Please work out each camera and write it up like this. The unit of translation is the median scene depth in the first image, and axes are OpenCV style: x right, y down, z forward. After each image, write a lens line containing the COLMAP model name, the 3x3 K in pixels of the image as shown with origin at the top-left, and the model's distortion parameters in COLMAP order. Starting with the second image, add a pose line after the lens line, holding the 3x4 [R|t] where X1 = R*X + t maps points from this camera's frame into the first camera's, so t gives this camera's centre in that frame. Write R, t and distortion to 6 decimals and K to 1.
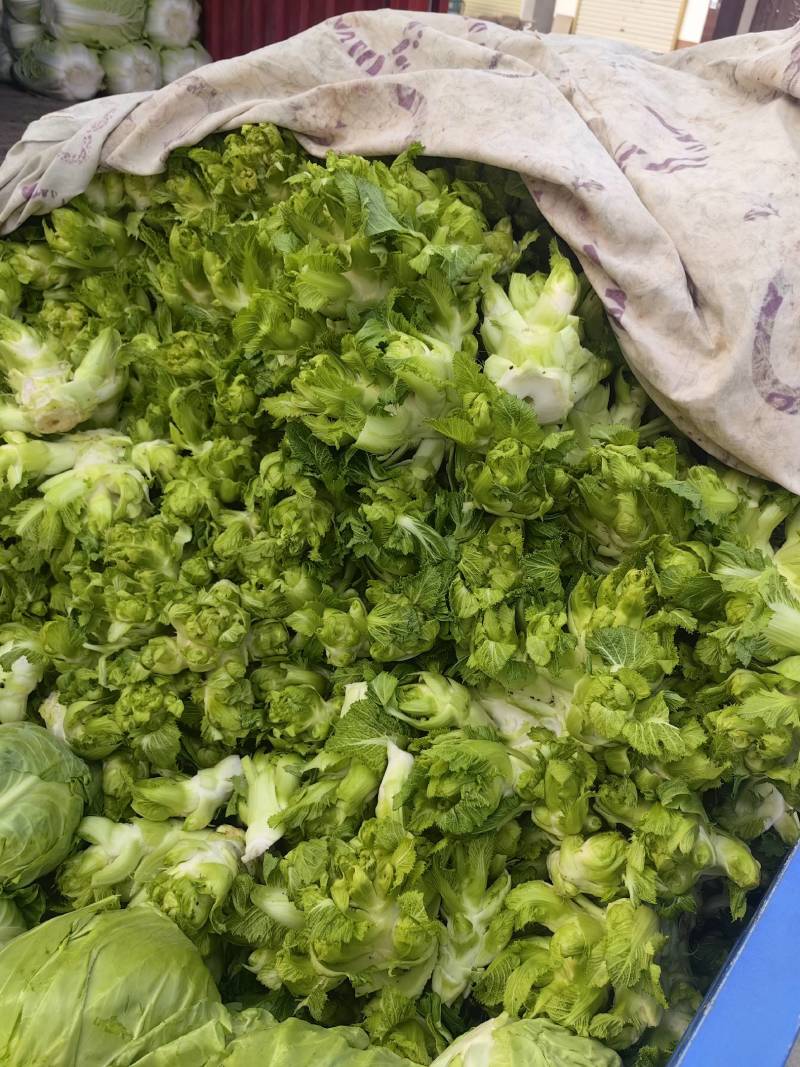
lens RADIAL K [[800.0, 0, 399.0], [0, 800.0, 583.6], [0, 0, 1]] dist [0.003210, -0.029768]
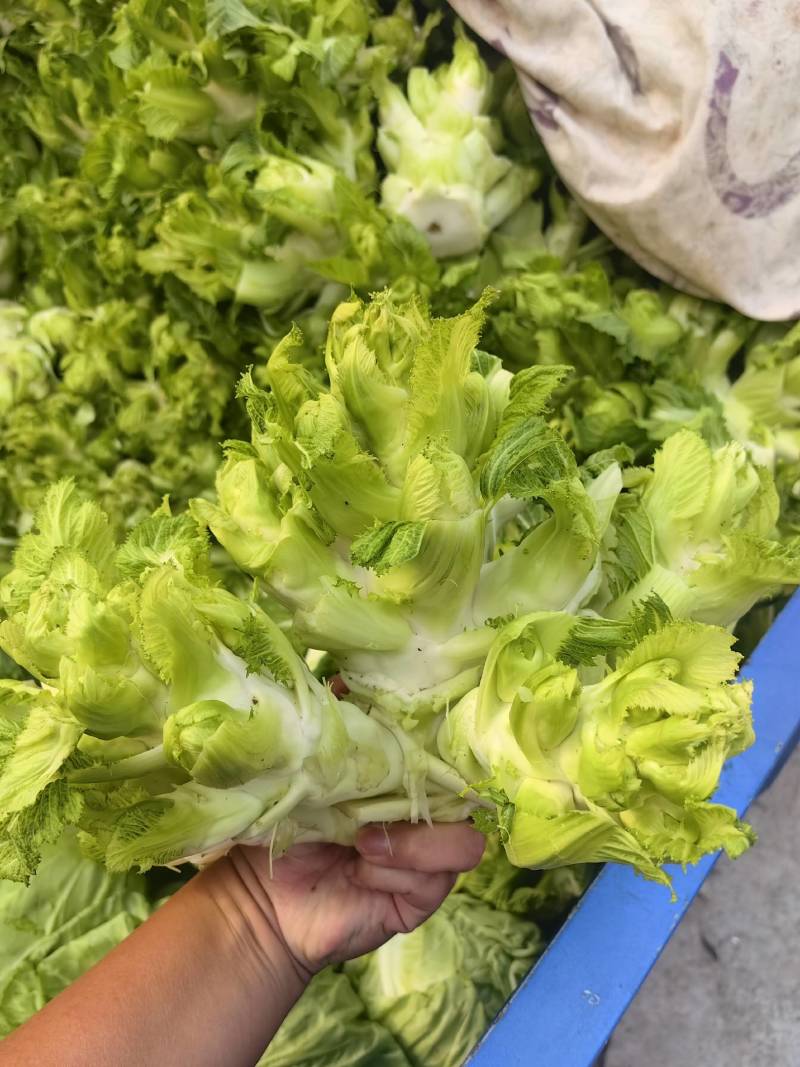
lens RADIAL K [[800.0, 0, 399.0], [0, 800.0, 583.6], [0, 0, 1]] dist [0.003210, -0.029768]
pose [[0.996468, -0.061521, -0.057148, 0.147906], [0.071088, 0.980313, 0.184208, -0.014731], [0.044690, -0.187620, 0.981224, 0.082182]]
